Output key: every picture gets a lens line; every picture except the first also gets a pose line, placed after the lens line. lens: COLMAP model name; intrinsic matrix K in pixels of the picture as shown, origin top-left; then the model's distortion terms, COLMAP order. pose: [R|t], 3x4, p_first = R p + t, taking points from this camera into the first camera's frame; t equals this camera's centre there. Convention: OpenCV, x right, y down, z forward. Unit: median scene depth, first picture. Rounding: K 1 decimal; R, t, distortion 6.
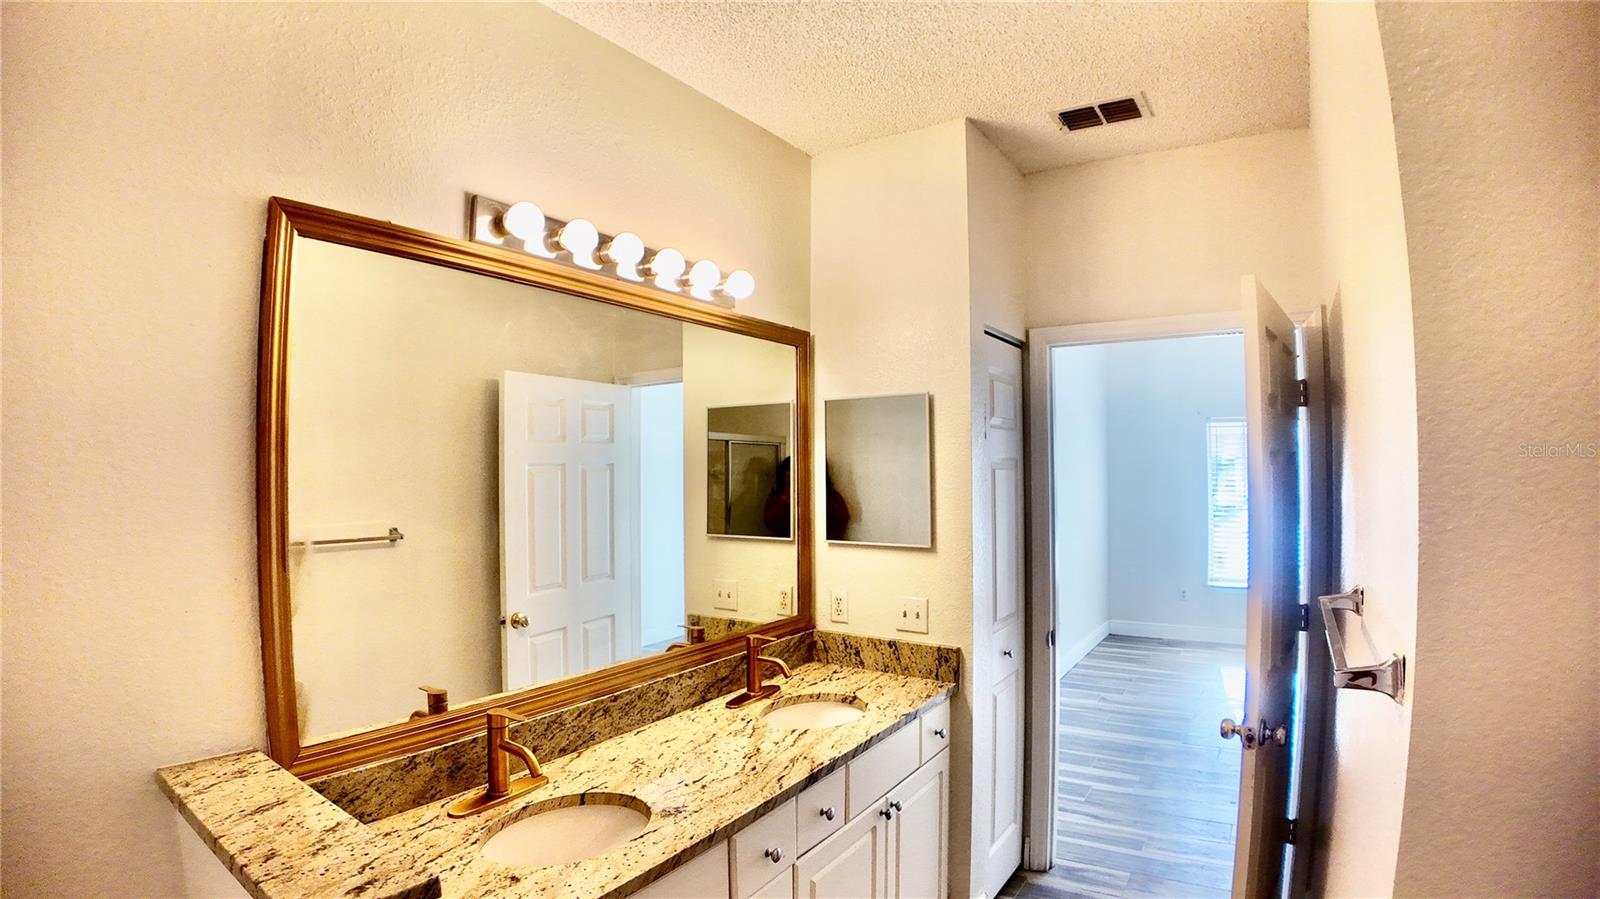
lens RADIAL K [[771.3, 0, 800.0], [0, 771.3, 449.5], [0, 0, 1]] dist [-0.110409, -0.013174]
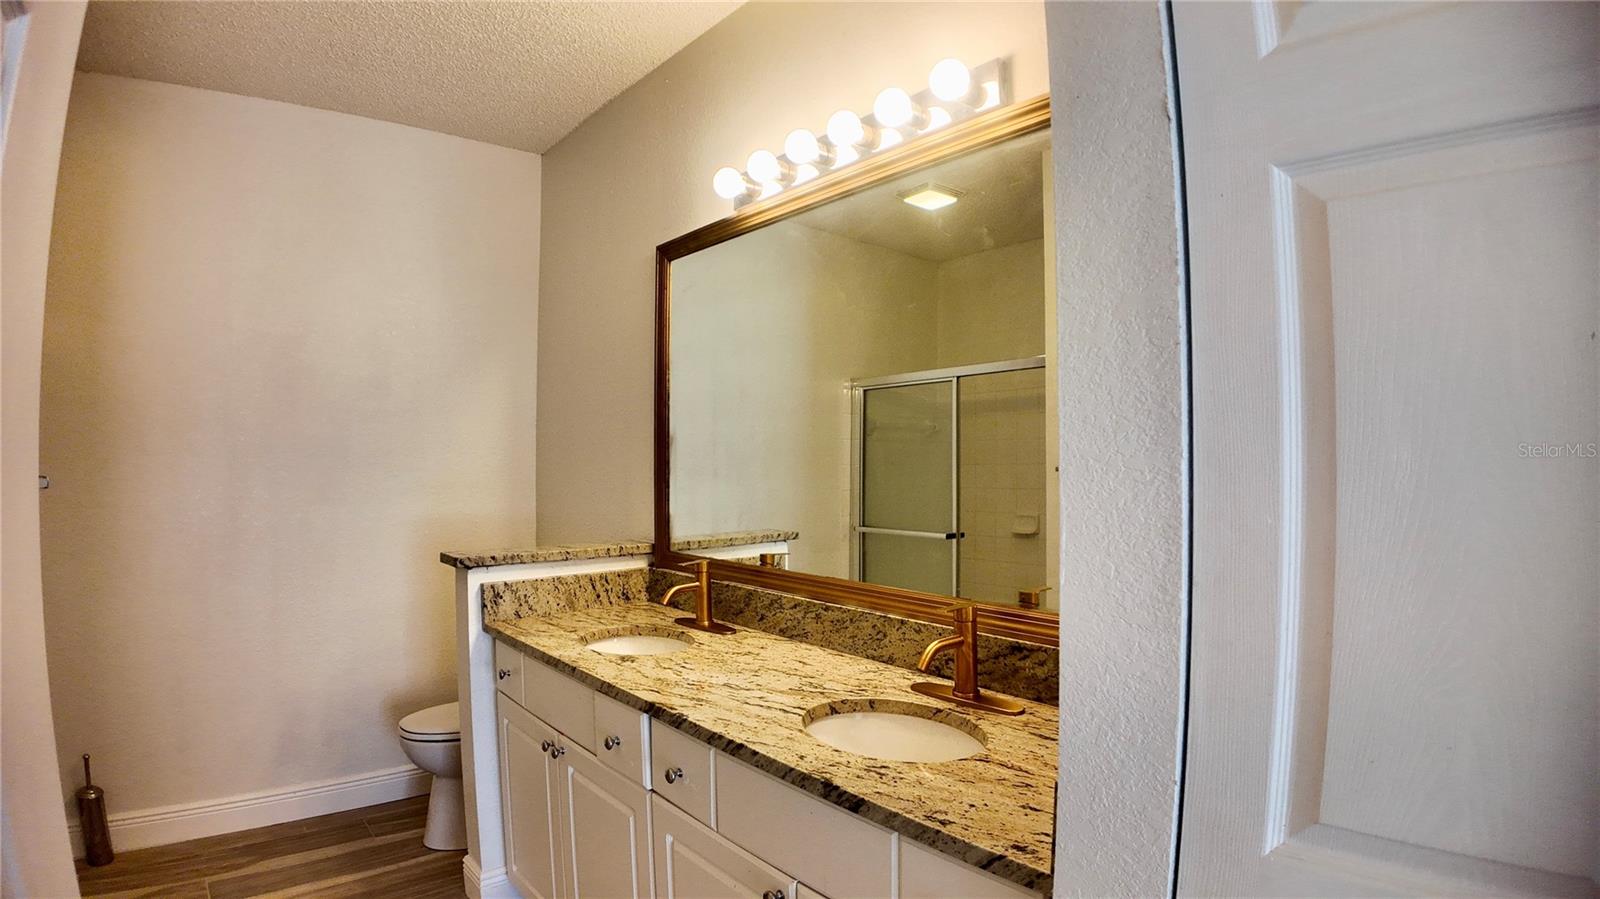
lens RADIAL K [[771.3, 0, 800.0], [0, 771.3, 449.5], [0, 0, 1]] dist [-0.110409, -0.013174]
pose [[-0.257137, -0.001035, -0.966375, 0.723491], [0.028540, 0.999555, -0.008665, 0.137055], [0.965954, -0.029808, -0.256993, 1.248790]]
